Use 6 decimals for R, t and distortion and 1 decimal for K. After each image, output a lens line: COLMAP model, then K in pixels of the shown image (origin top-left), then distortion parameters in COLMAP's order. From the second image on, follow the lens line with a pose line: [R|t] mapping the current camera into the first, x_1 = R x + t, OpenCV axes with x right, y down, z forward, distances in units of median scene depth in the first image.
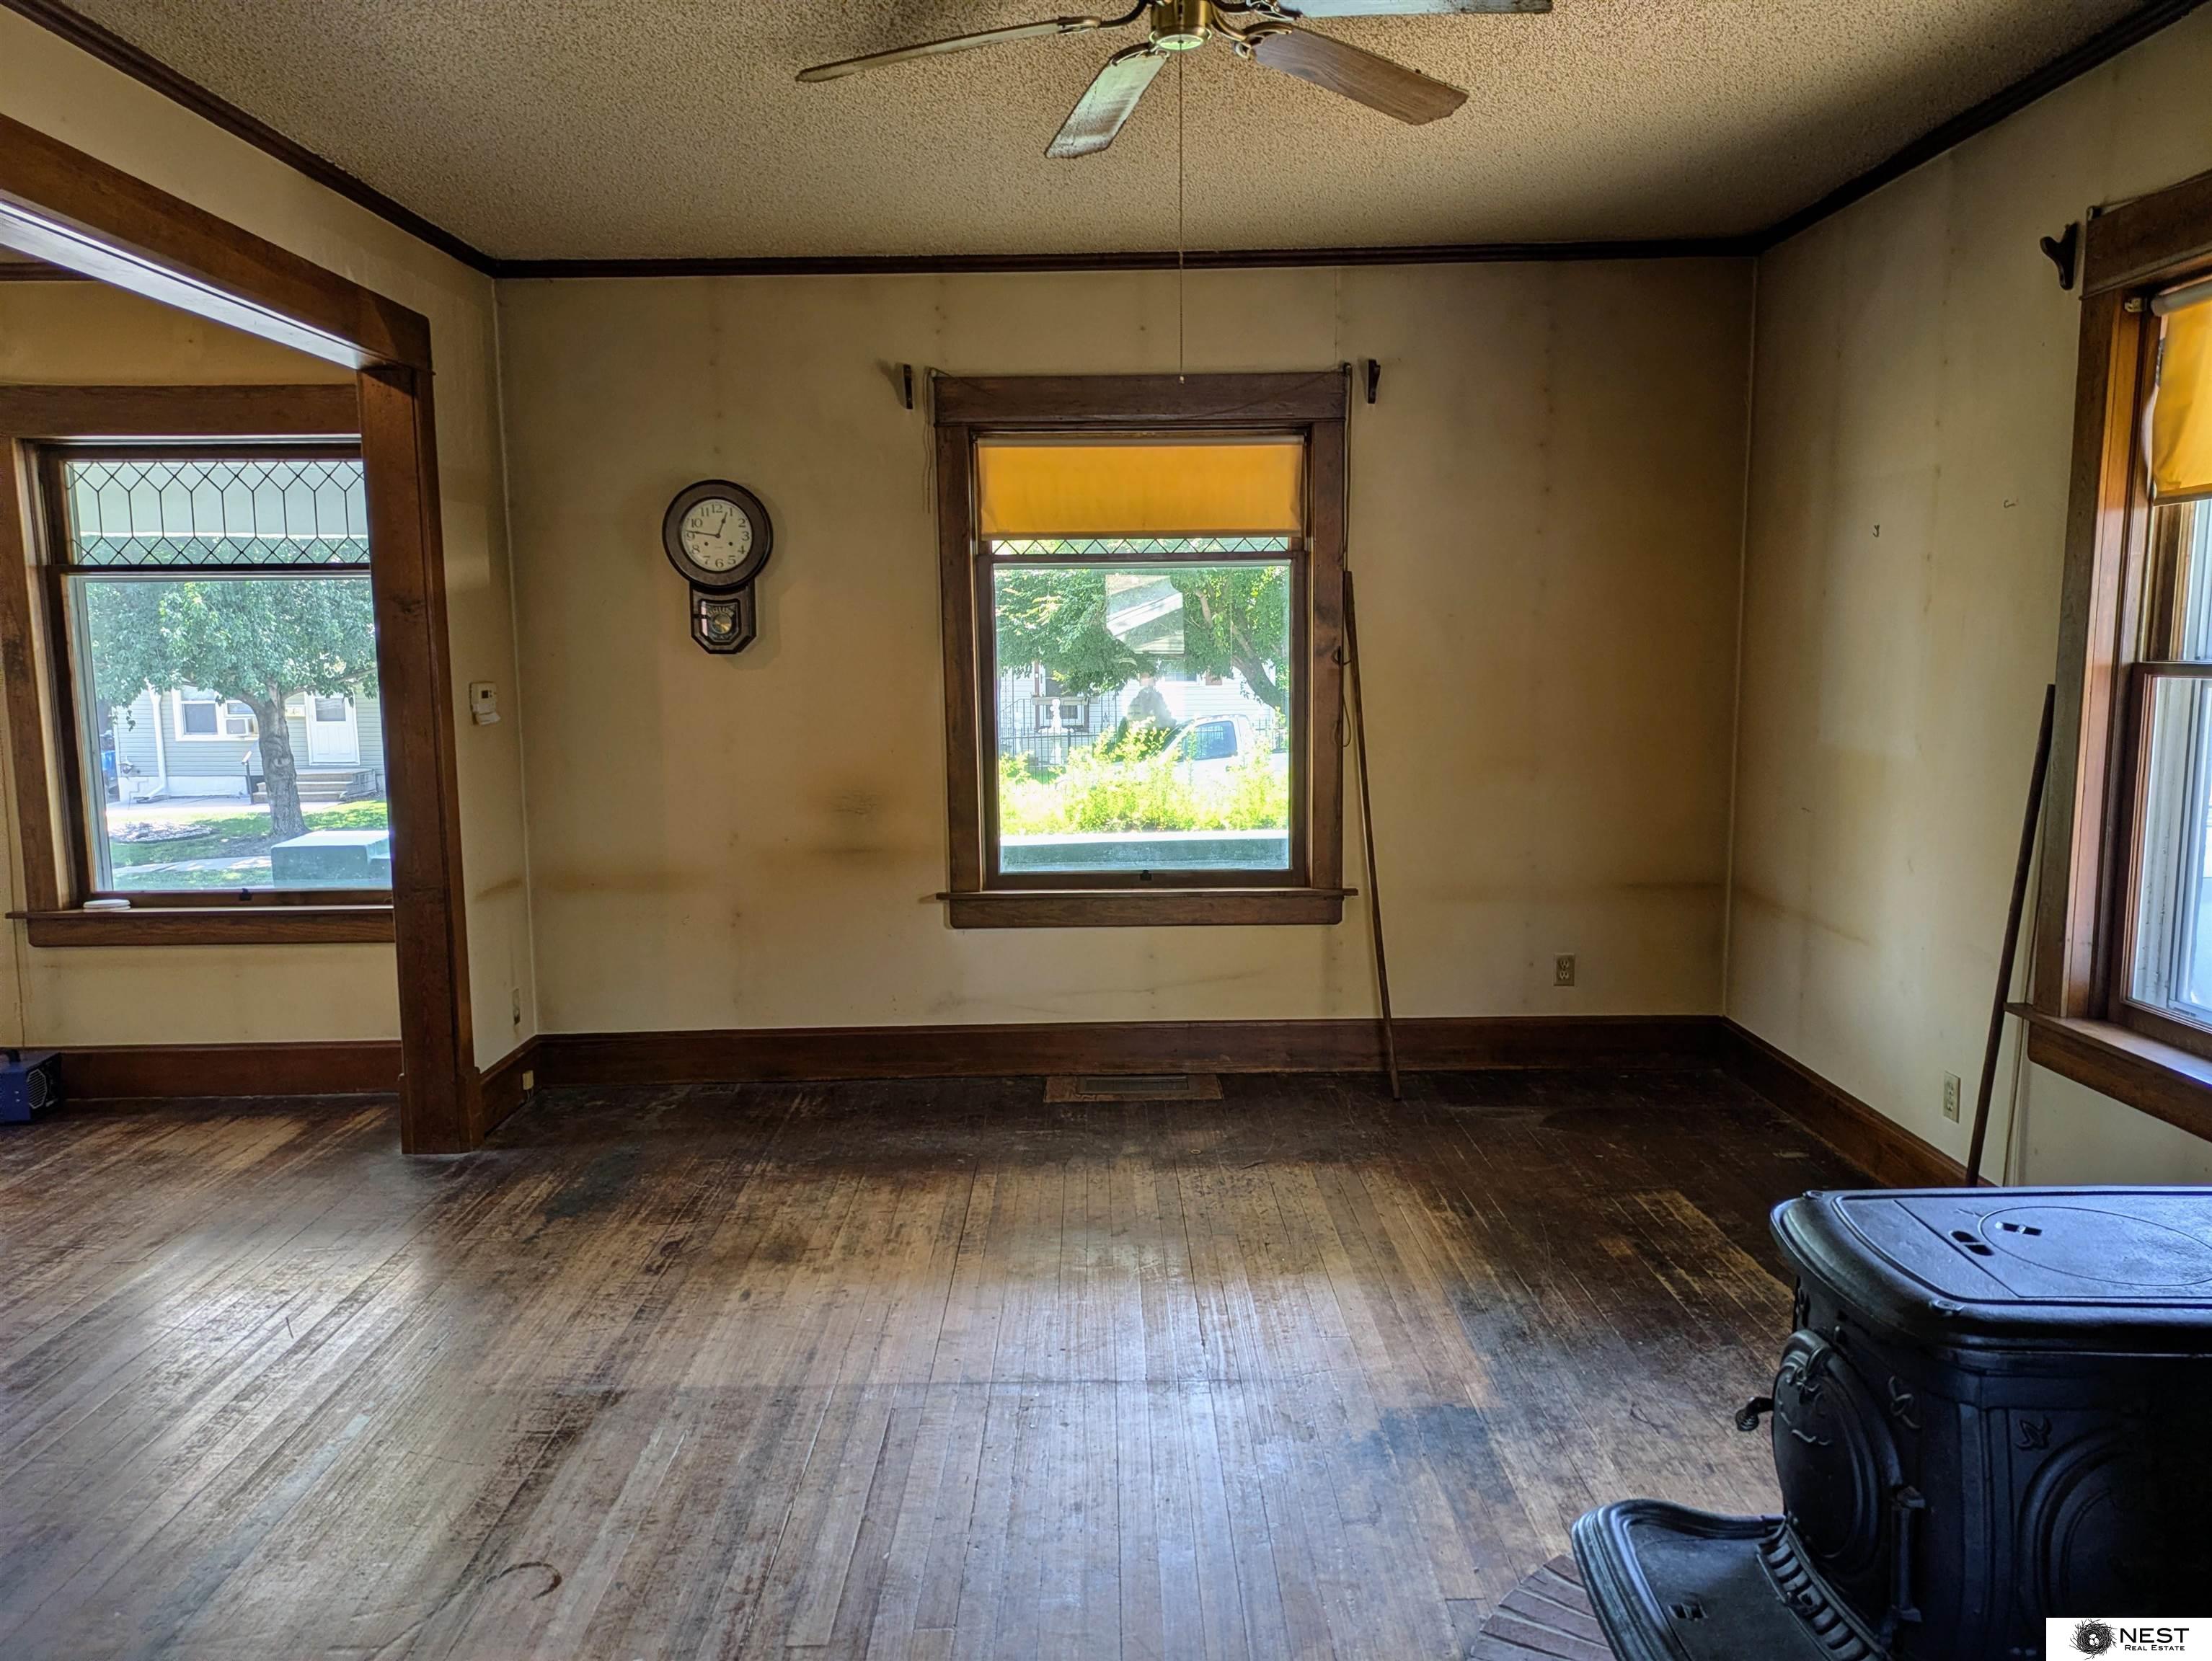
lens RADIAL K [[1554.2, 0, 1058.5], [0, 1554.2, 836.3], [0, 0, 1]] dist [0.067715, -0.051877]
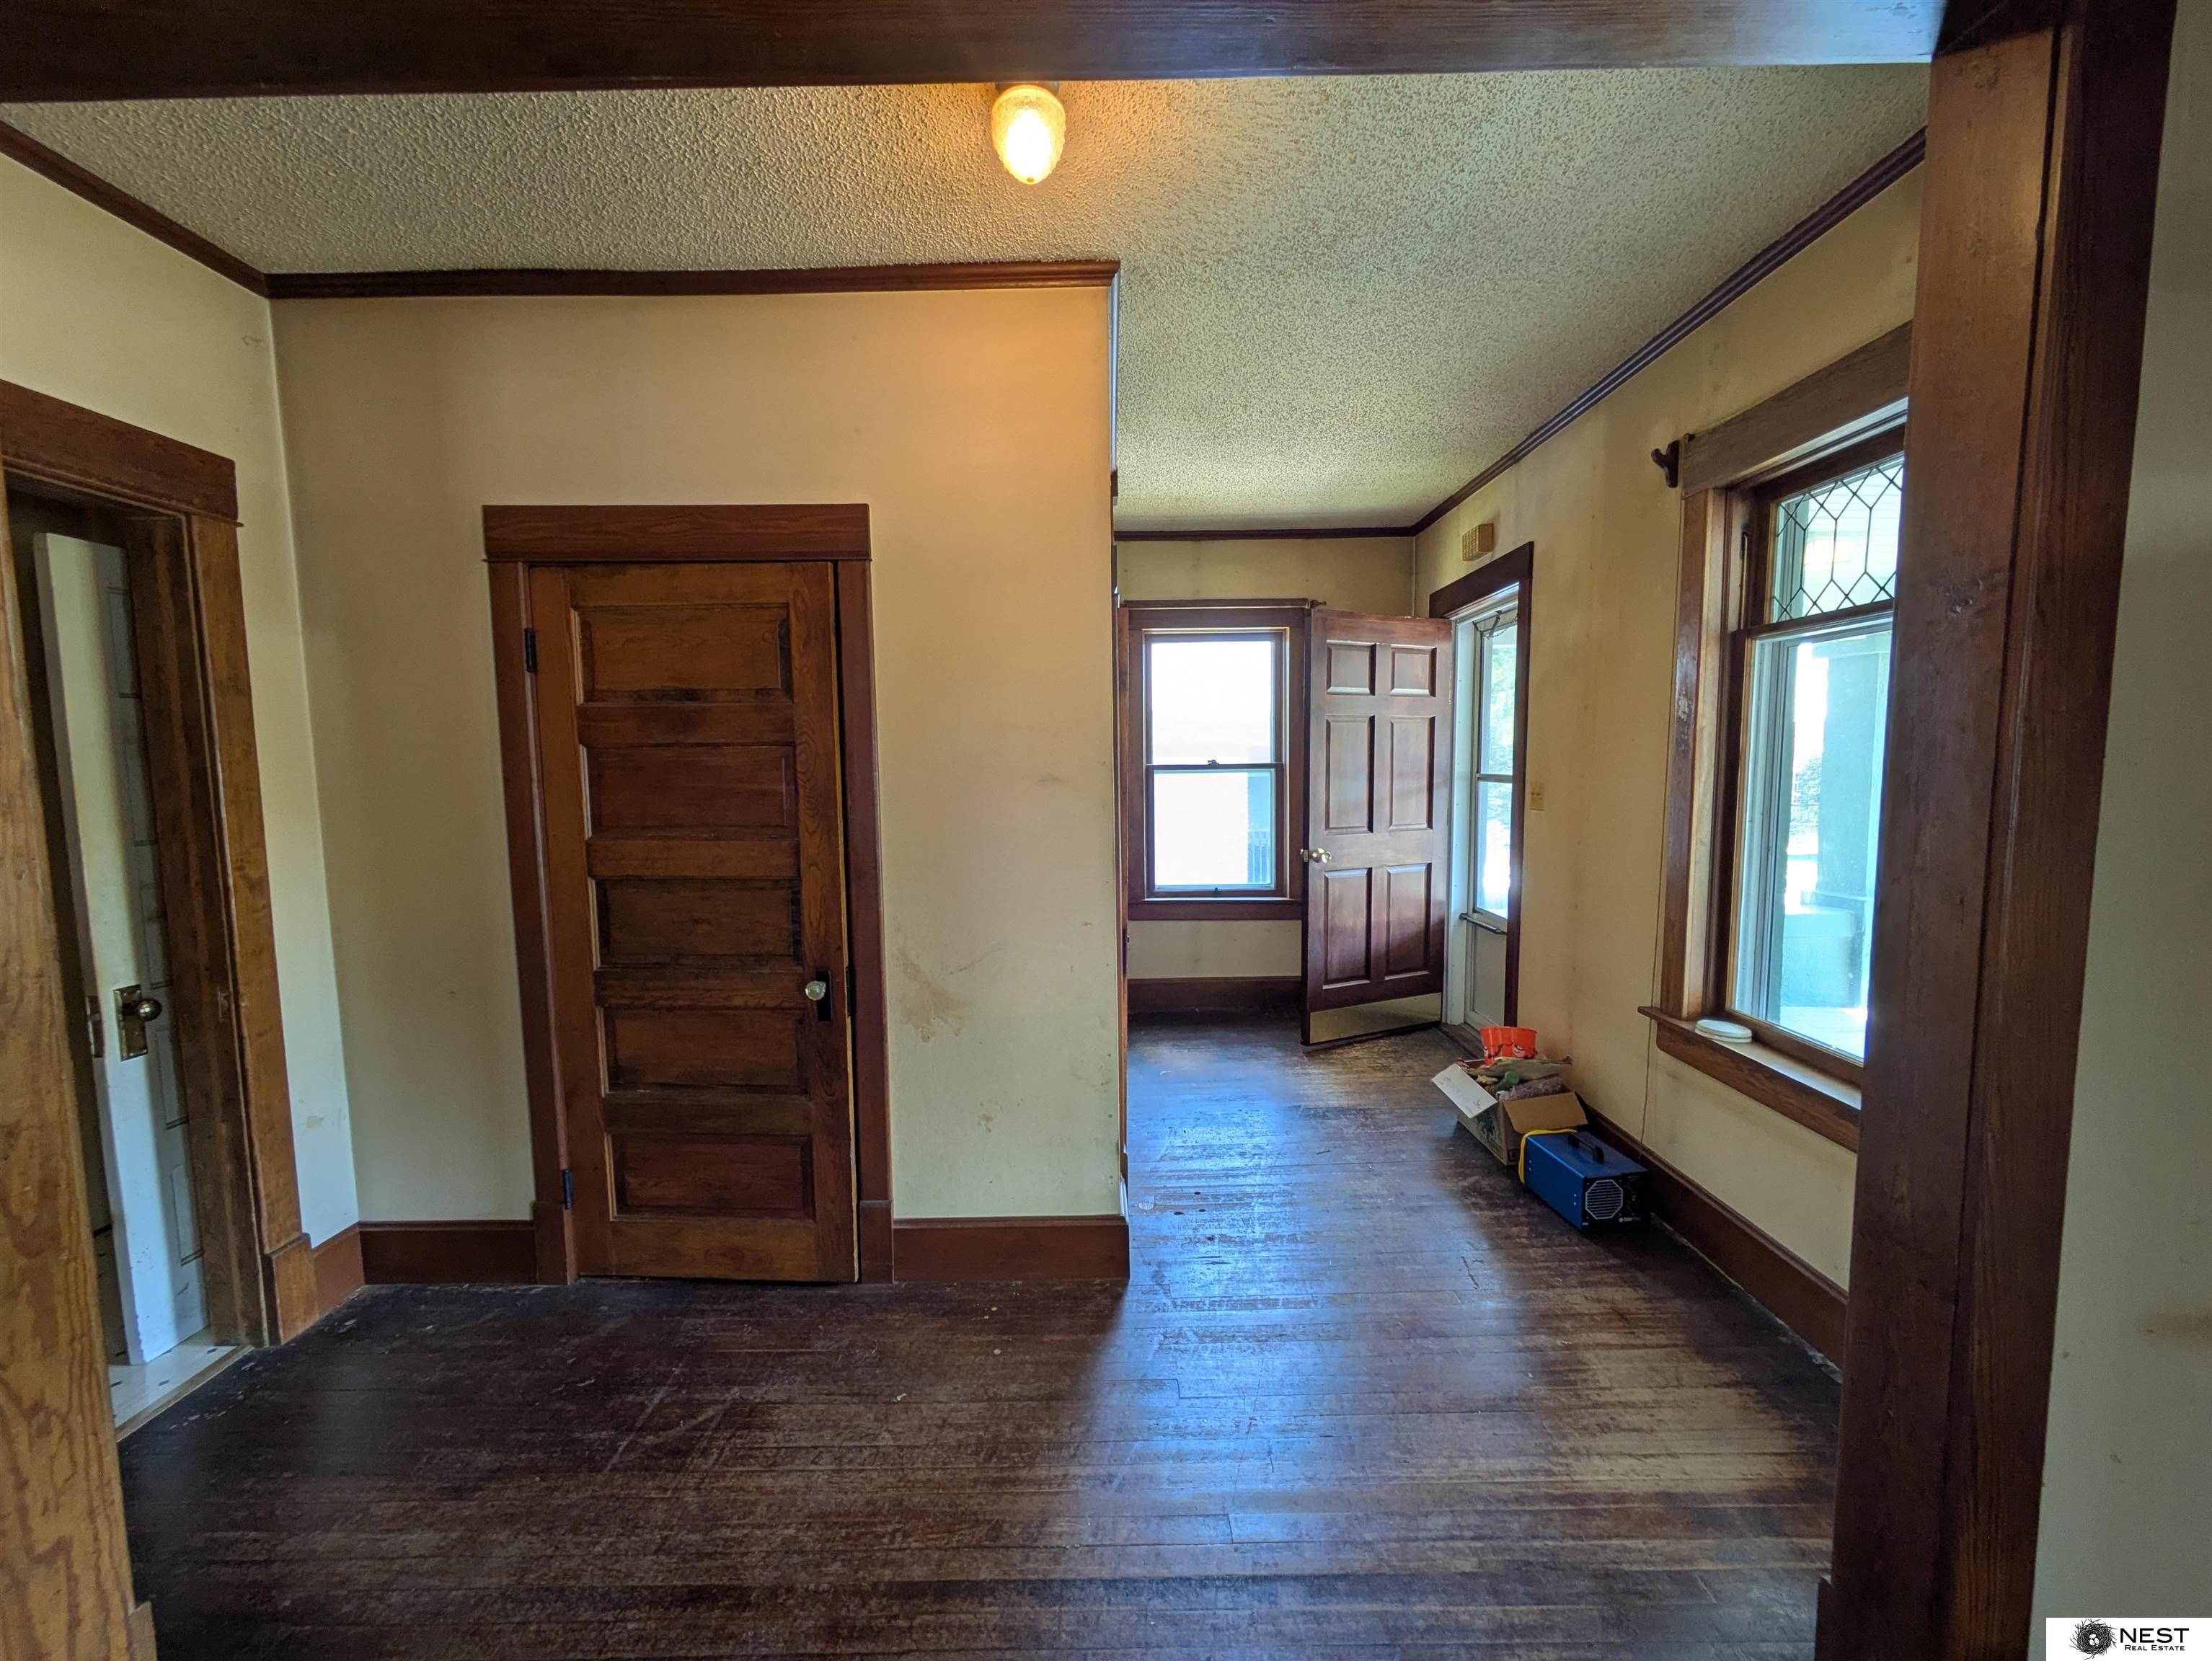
lens RADIAL K [[879.4, 0, 1110.2], [0, 879.4, 833.8], [0, 0, 1]] dist [0.003453, 0.000353]
pose [[0.014033, 0.099996, -0.994889, -0.132090], [-0.118055, 0.988193, 0.097657, -0.059739], [0.992908, 0.116081, 0.025672, 0.576090]]
